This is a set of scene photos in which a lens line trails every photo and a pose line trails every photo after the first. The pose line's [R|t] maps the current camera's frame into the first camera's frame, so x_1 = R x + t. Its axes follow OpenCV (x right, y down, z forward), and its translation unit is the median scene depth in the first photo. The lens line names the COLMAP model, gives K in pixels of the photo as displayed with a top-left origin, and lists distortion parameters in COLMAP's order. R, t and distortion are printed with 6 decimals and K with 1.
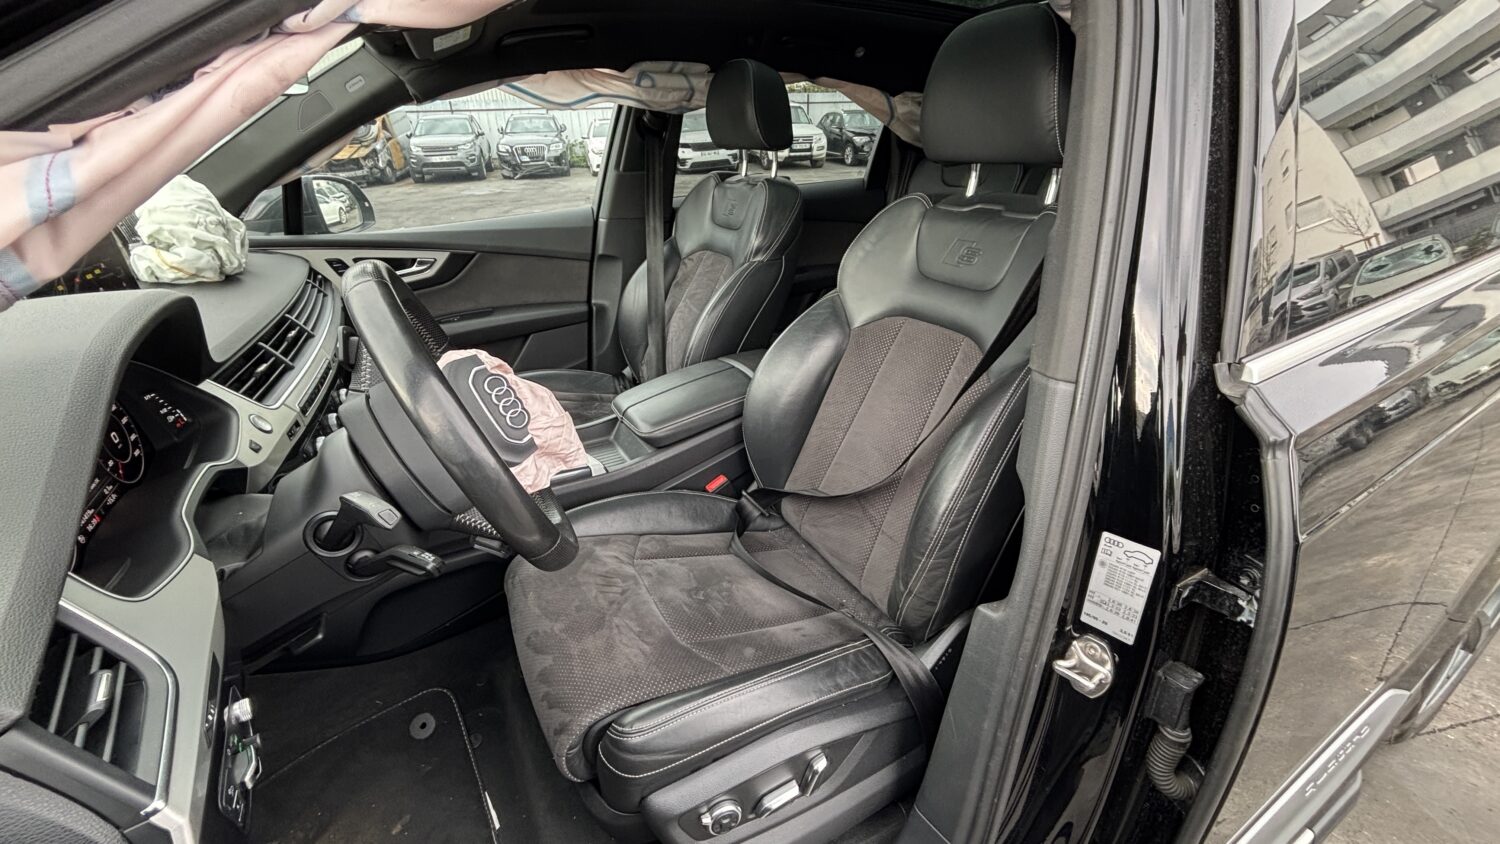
lens RADIAL K [[607.7, 0, 747.3], [0, 607.7, 423.7], [0, 0, 1]] dist [-0.002736, -0.000062]
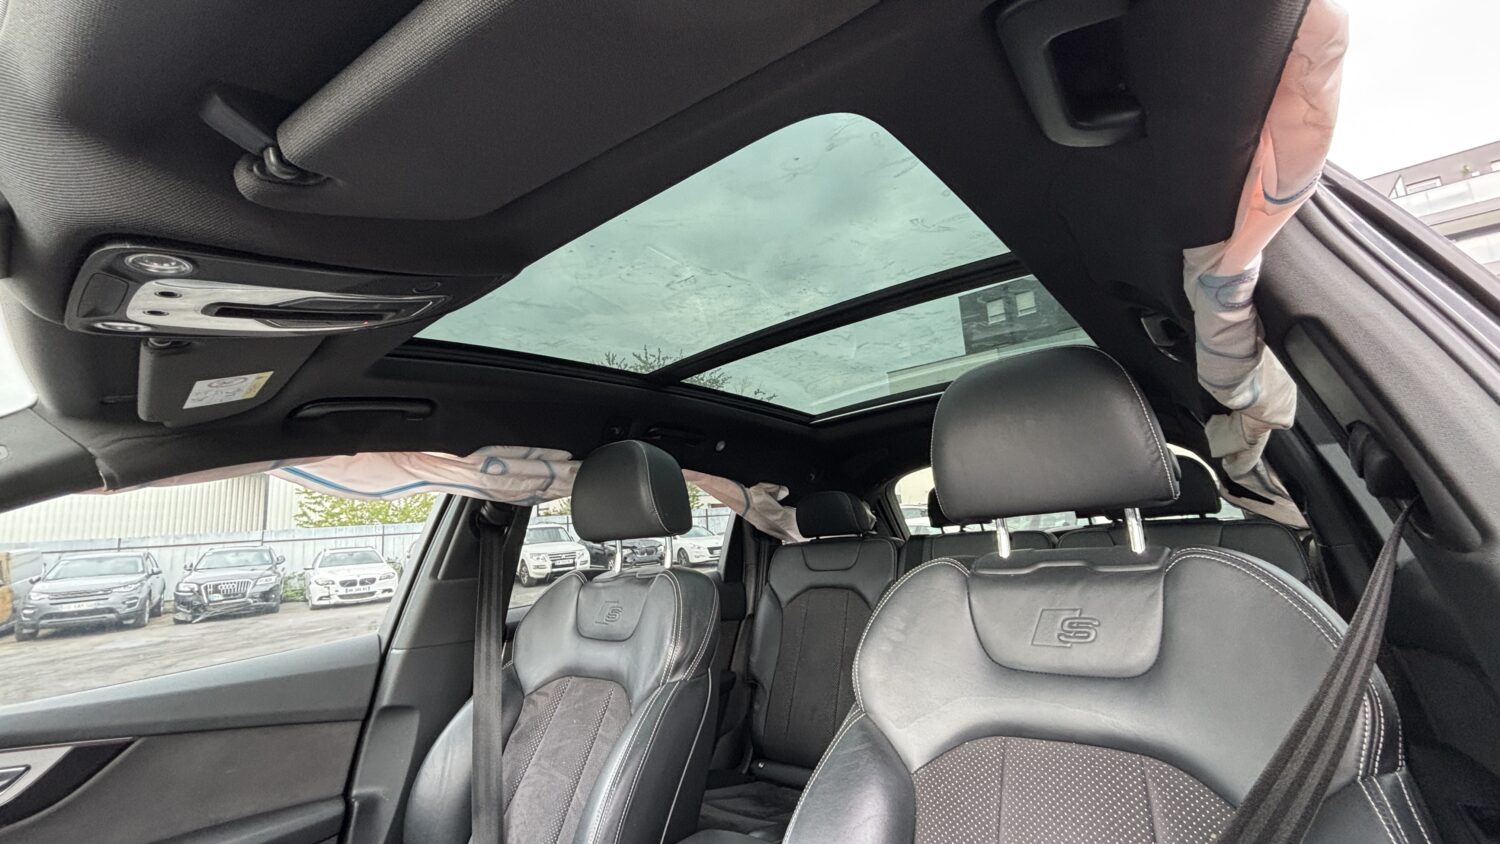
lens RADIAL K [[607.7, 0, 752.7], [0, 607.7, 424.4], [0, 0, 1]] dist [-0.002736, -0.000062]
pose [[0.922868, 0.021419, 0.384521, -0.142552], [0.214838, 0.800022, -0.560187, -0.079495], [-0.319624, 0.599588, 0.733713, 0.241388]]
